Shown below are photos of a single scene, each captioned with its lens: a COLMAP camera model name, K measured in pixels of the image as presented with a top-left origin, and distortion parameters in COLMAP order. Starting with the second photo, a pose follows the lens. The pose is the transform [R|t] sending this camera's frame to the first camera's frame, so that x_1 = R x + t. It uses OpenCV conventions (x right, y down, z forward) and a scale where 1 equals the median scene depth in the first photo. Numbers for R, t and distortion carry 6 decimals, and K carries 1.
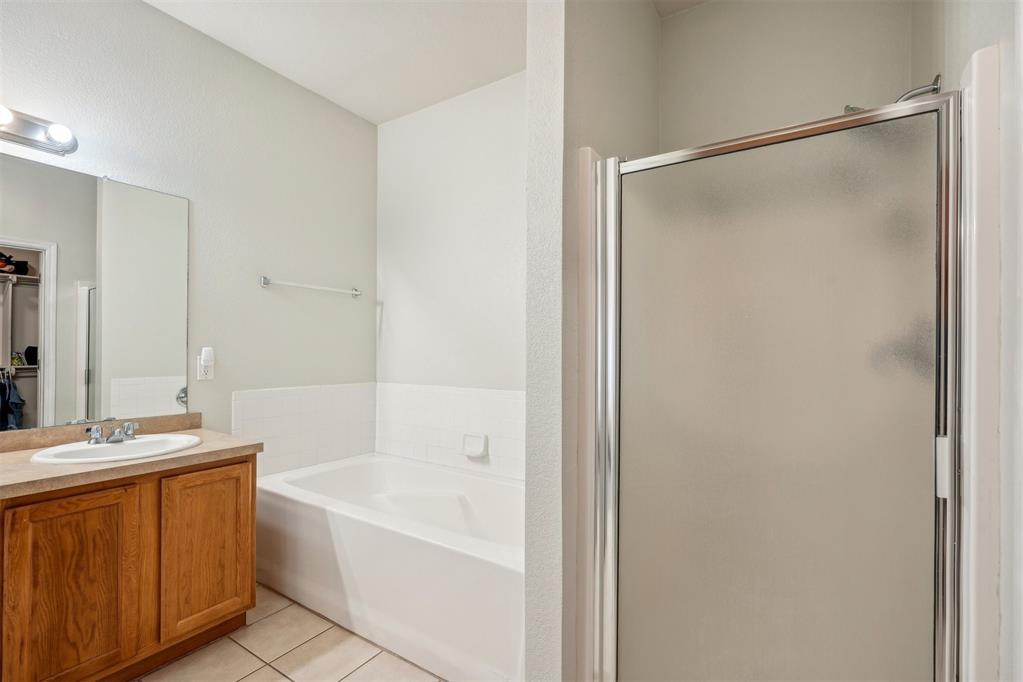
lens RADIAL K [[460.1, 0, 508.7], [0, 460.1, 347.1], [0, 0, 1]] dist [-0.011320, 0.003306]
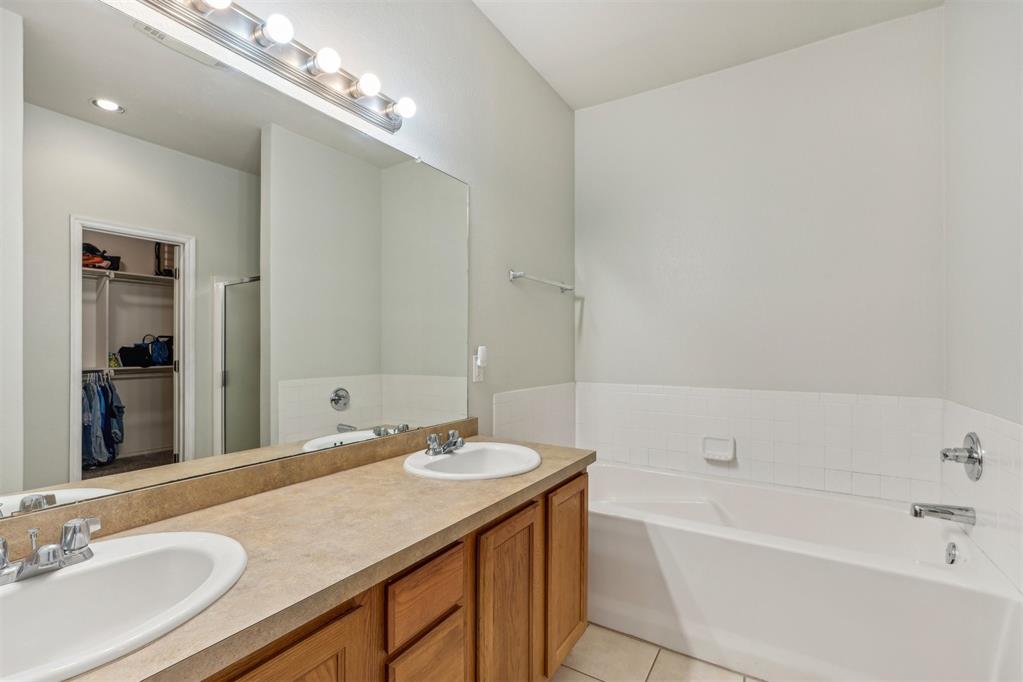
lens RADIAL K [[460.1, 0, 514.5], [0, 460.1, 344.0], [0, 0, 1]] dist [-0.011320, 0.003306]
pose [[0.999689, -0.005292, 0.024352, -0.438821], [0.005332, 0.999984, -0.001608, -0.001469], [-0.024343, 0.001737, 0.999702, 0.056285]]
